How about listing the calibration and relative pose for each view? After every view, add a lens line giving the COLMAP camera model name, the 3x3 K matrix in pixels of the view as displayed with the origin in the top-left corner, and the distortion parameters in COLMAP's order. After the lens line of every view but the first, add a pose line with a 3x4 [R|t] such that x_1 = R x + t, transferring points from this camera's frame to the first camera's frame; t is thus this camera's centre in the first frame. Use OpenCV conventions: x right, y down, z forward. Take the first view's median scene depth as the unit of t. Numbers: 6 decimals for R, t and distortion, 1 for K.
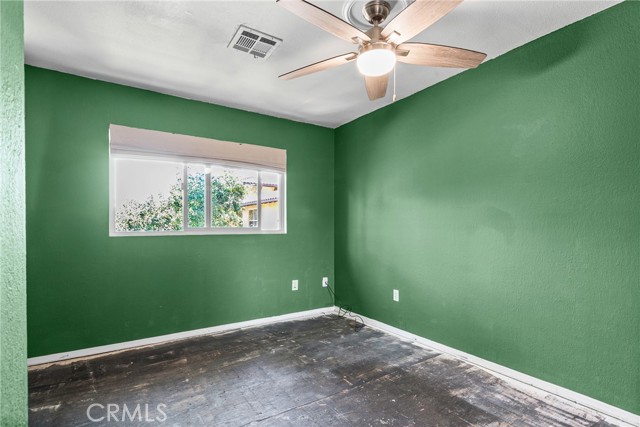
lens RADIAL K [[309.2, 0, 319.6], [0, 309.2, 223.4], [0, 0, 1]] dist [-0.016238, -0.000127]
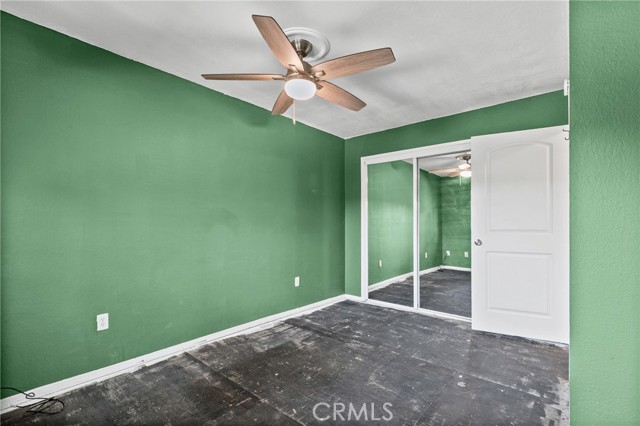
lens RADIAL K [[290.5, 0, 320.0], [0, 290.5, 213.0], [0, 0, 1]] dist [0.000467, 0.000195]
pose [[-0.263465, 0.025538, 0.964331, -0.723268], [-0.008189, 0.999554, -0.028708, -0.005224], [-0.964634, -0.015460, -0.263139, 0.933996]]
